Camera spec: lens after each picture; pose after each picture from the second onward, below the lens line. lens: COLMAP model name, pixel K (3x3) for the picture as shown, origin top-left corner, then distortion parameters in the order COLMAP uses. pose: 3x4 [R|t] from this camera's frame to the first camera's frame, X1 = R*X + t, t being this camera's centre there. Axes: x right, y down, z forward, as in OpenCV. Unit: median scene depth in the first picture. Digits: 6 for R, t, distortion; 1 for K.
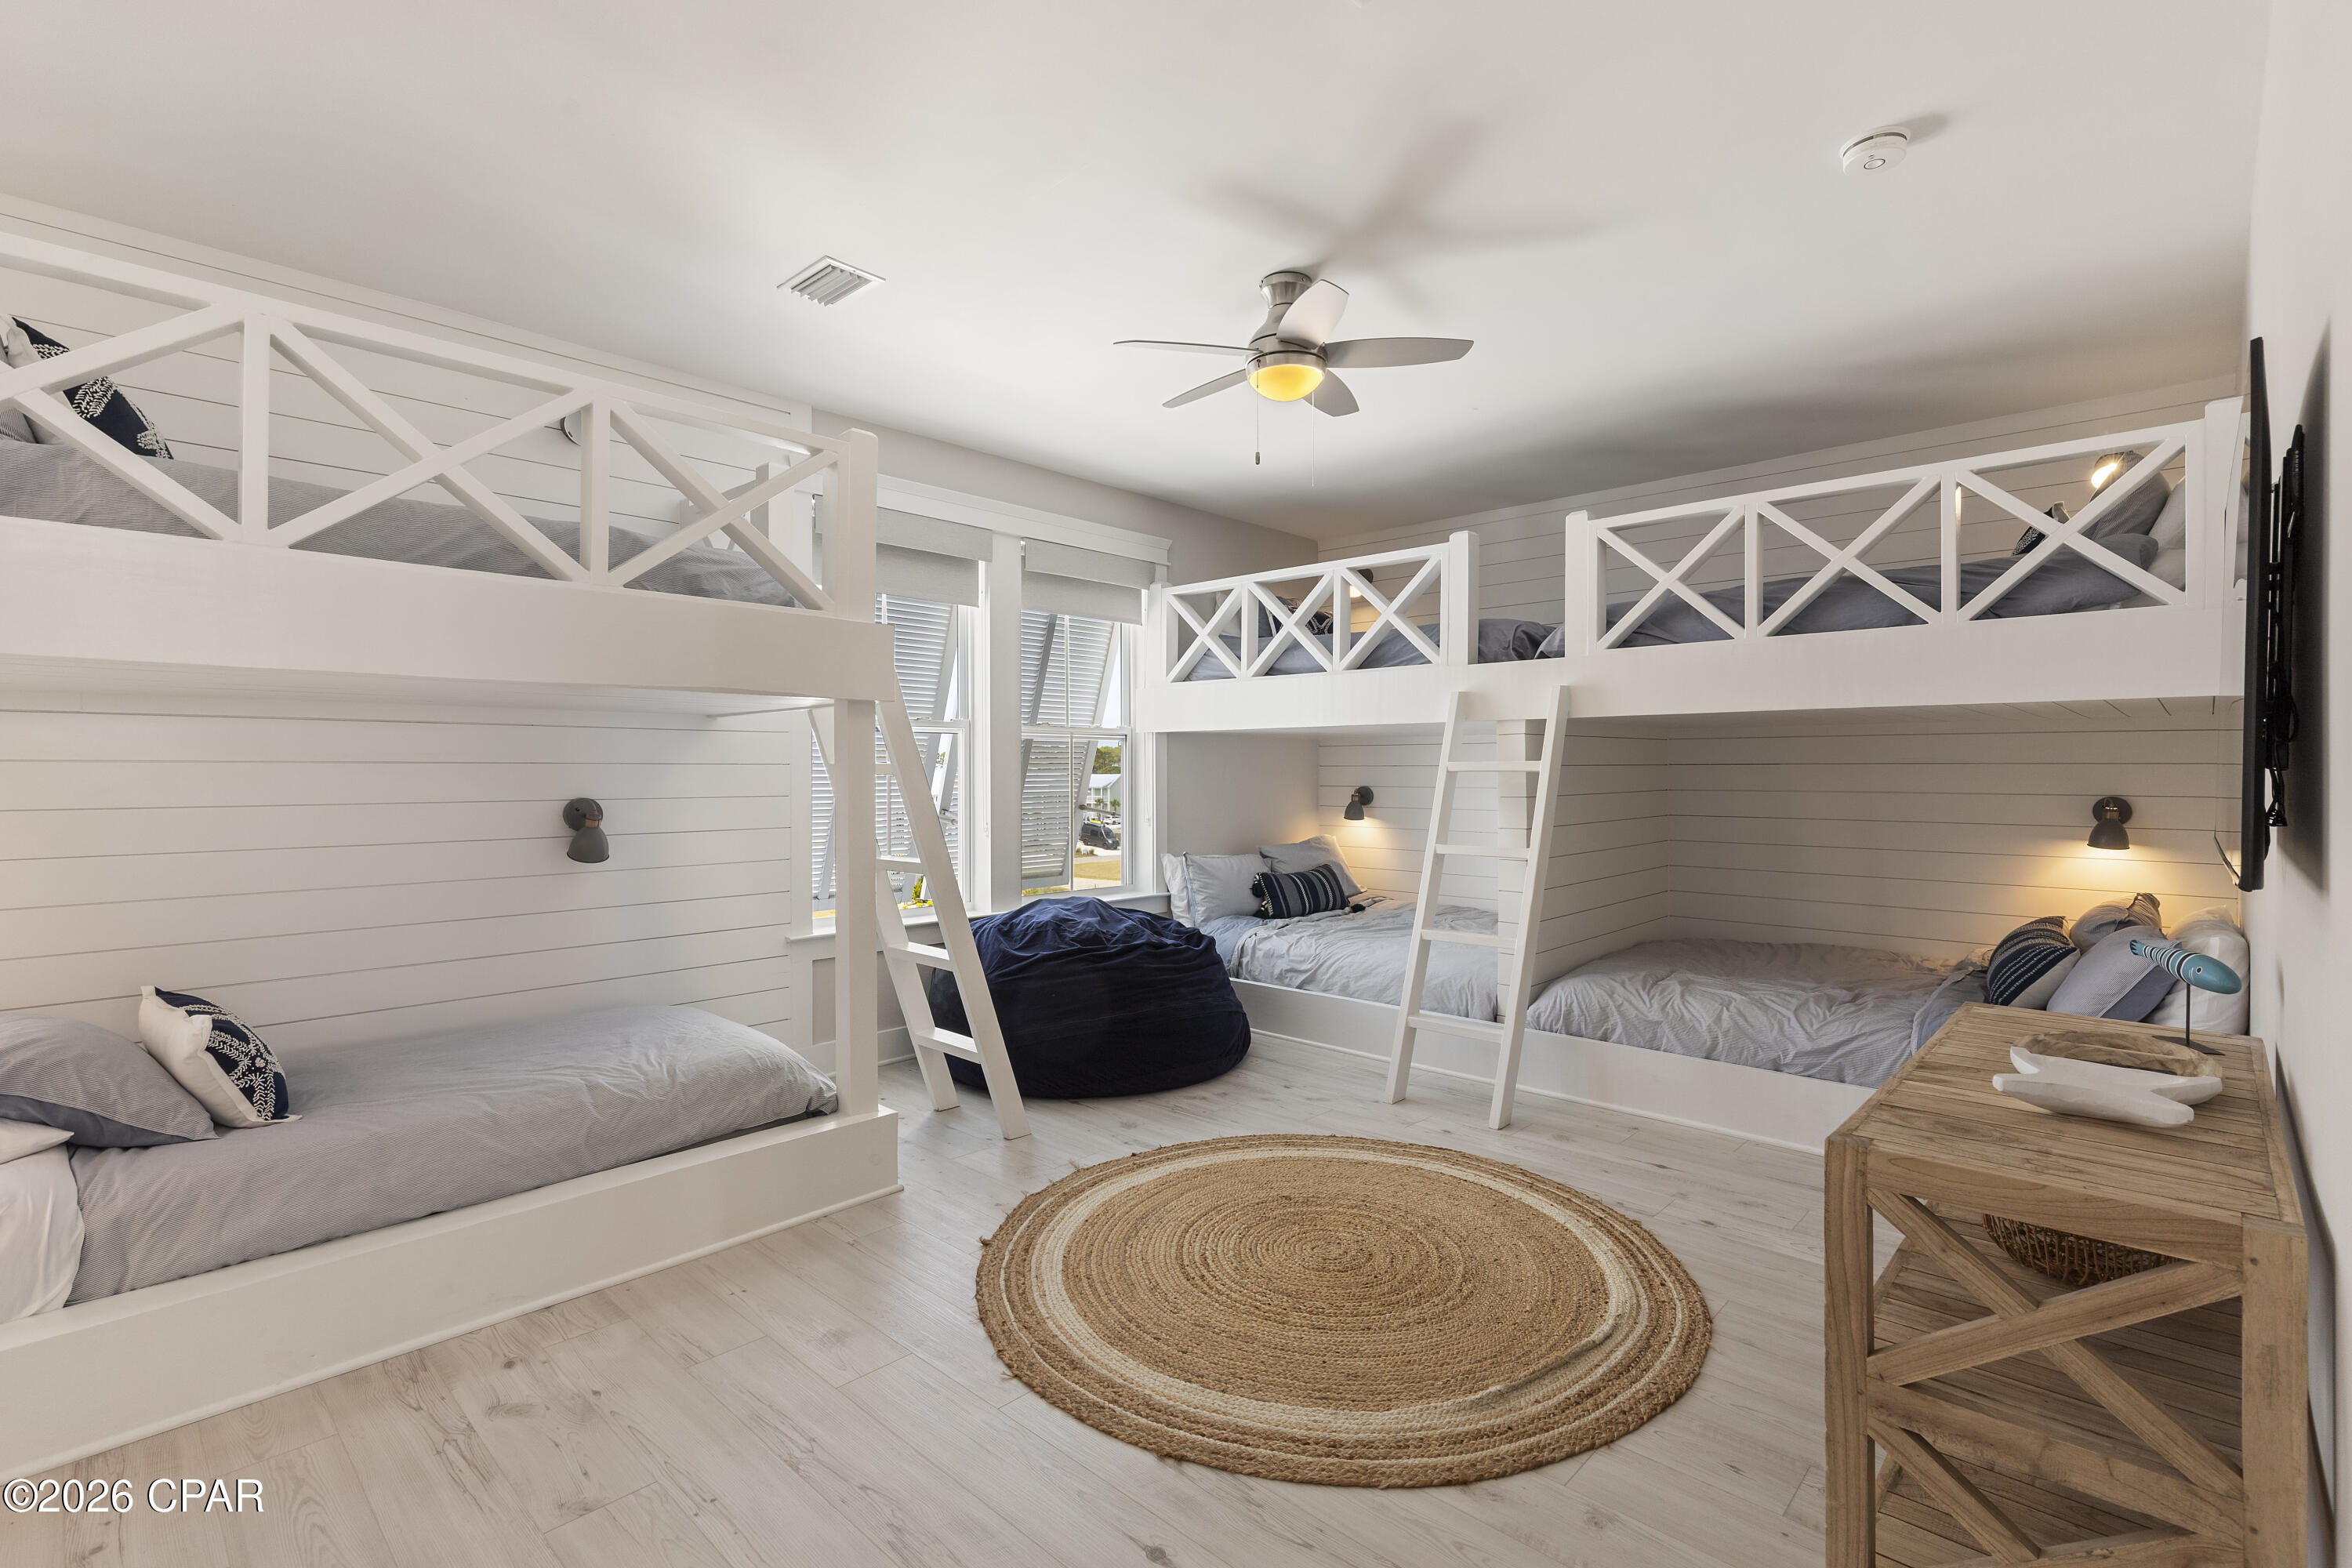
lens RADIAL K [[1060.6, 0, 1175.1], [0, 1060.6, 774.3], [0, 0, 1]] dist [0.009450, -0.001479]
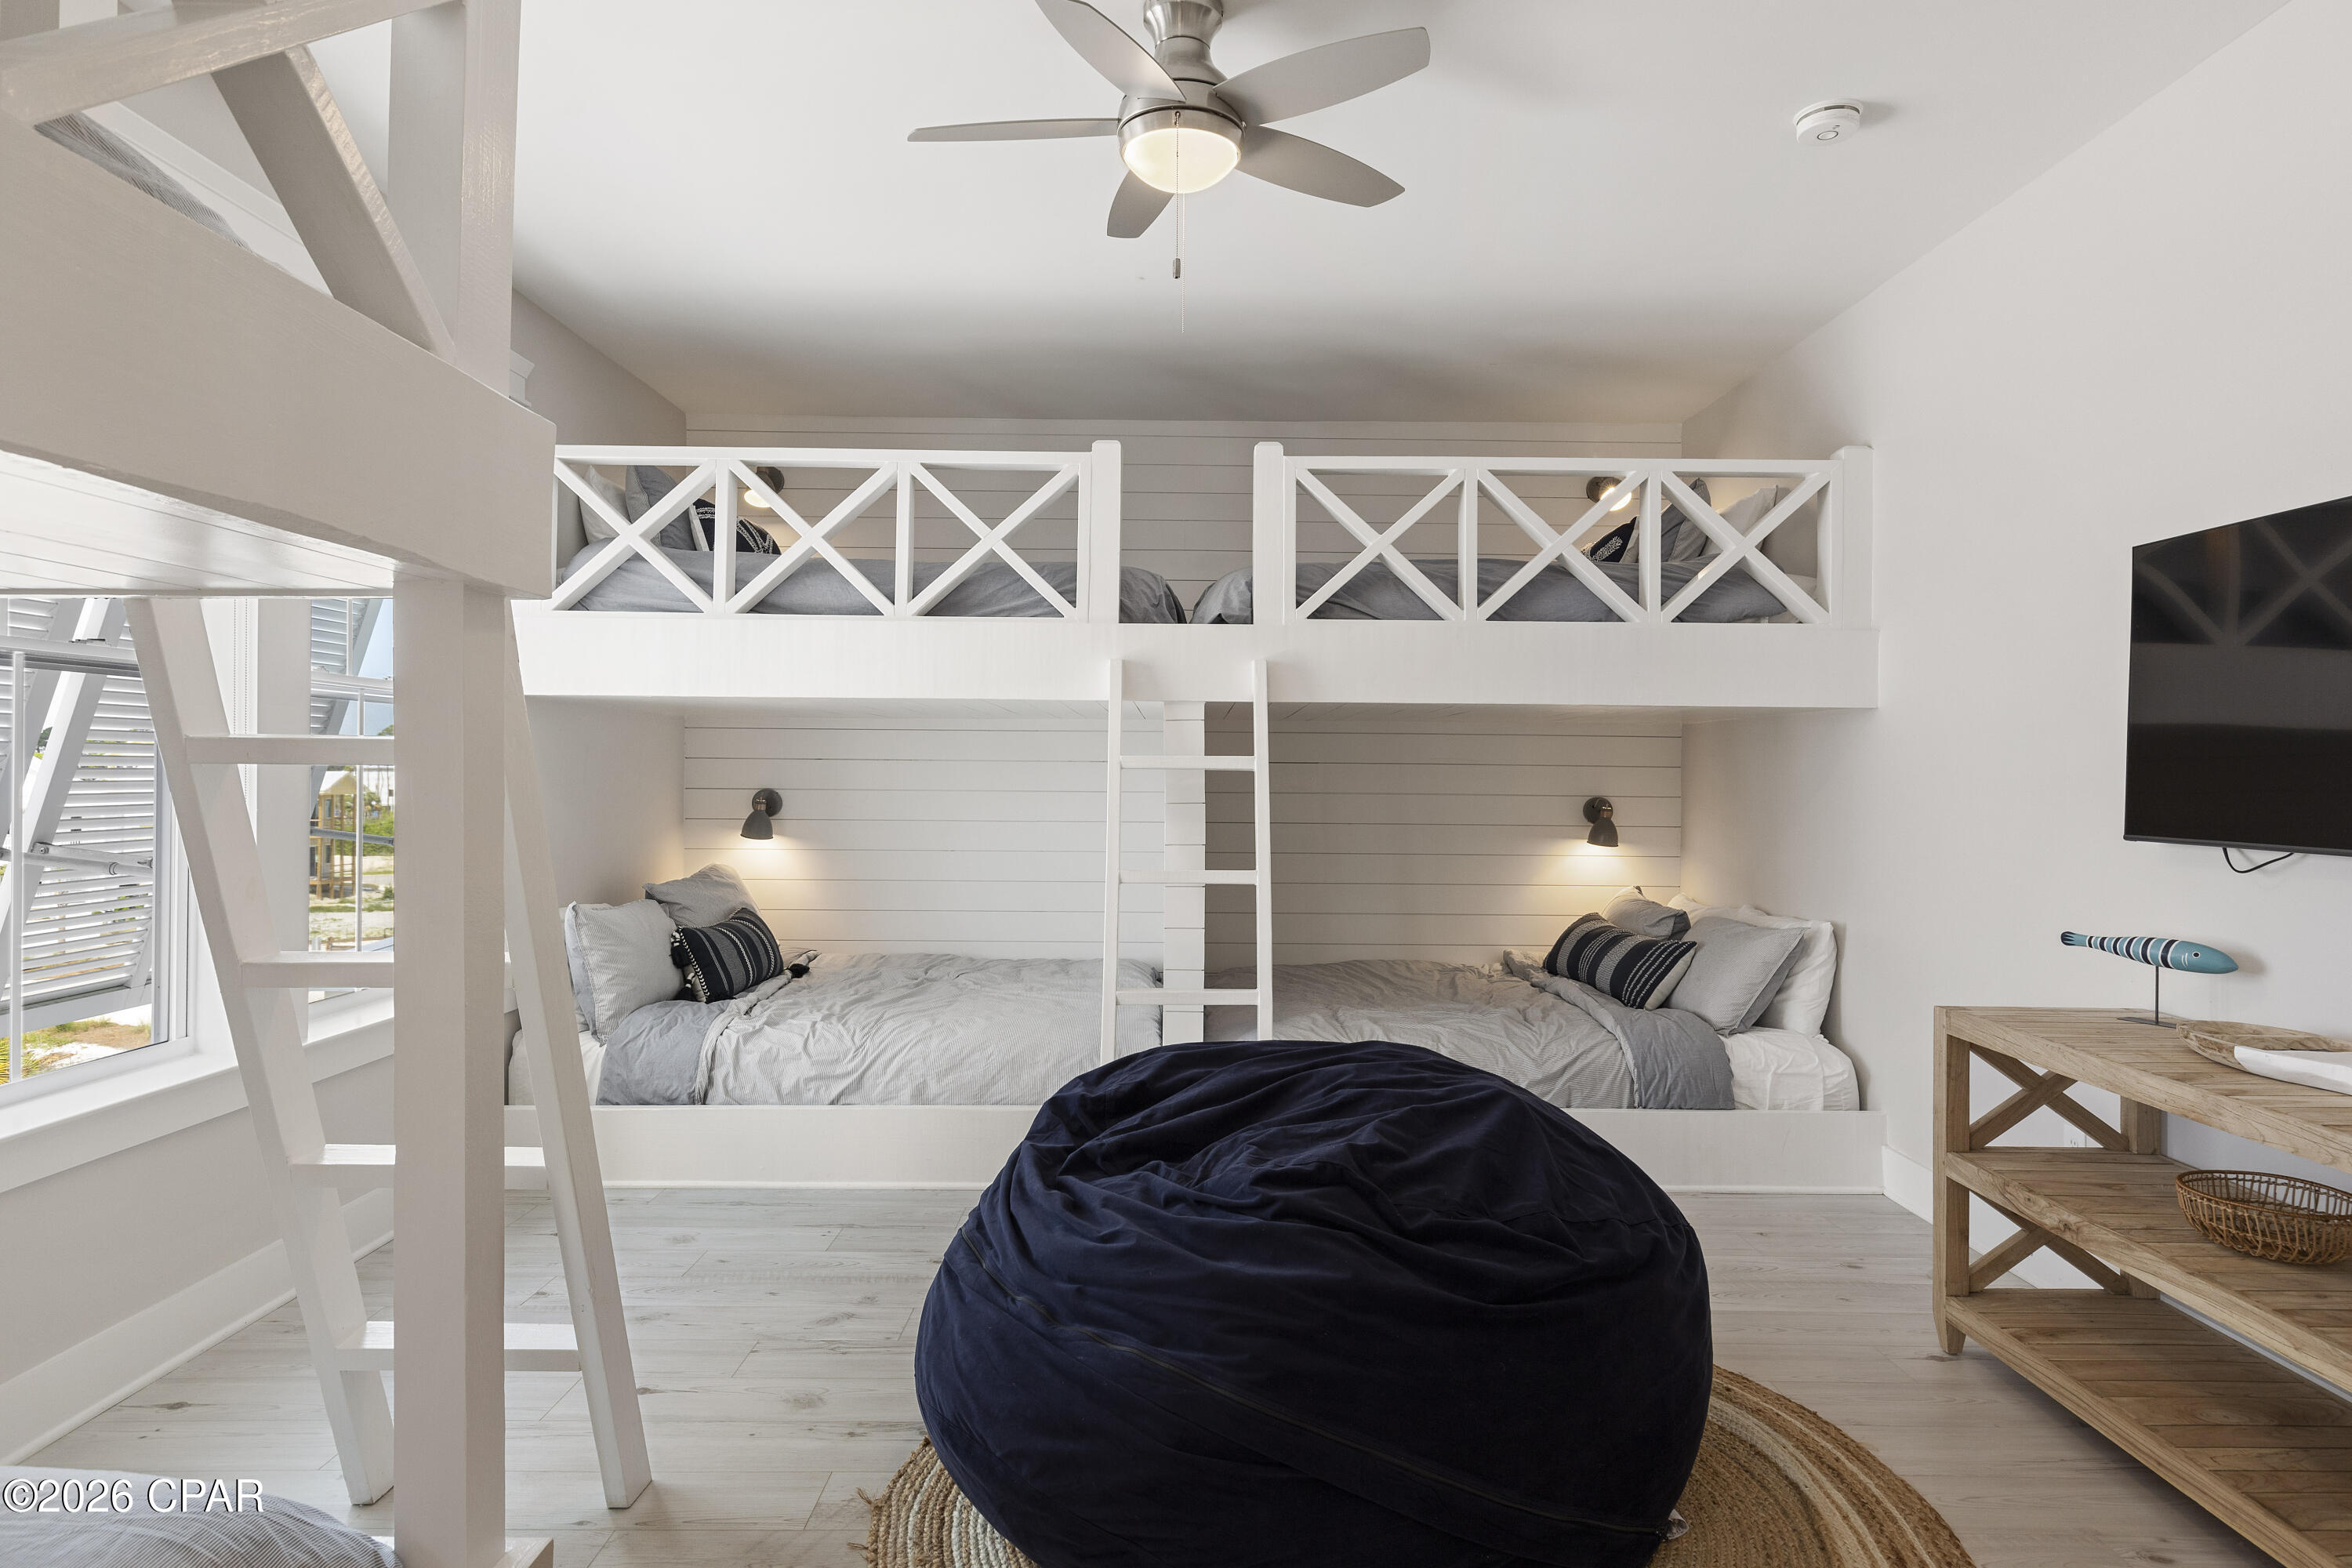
lens RADIAL K [[1336.5, 0, 1164.2], [0, 1336.5, 764.0], [0, 0, 1]] dist [0.035364, -0.001149]
pose [[0.724999, 0.011083, 0.688661, -0.382140], [-0.007194, 0.999938, -0.008519, 0.002110], [-0.688712, 0.001223, 0.725034, 0.344079]]
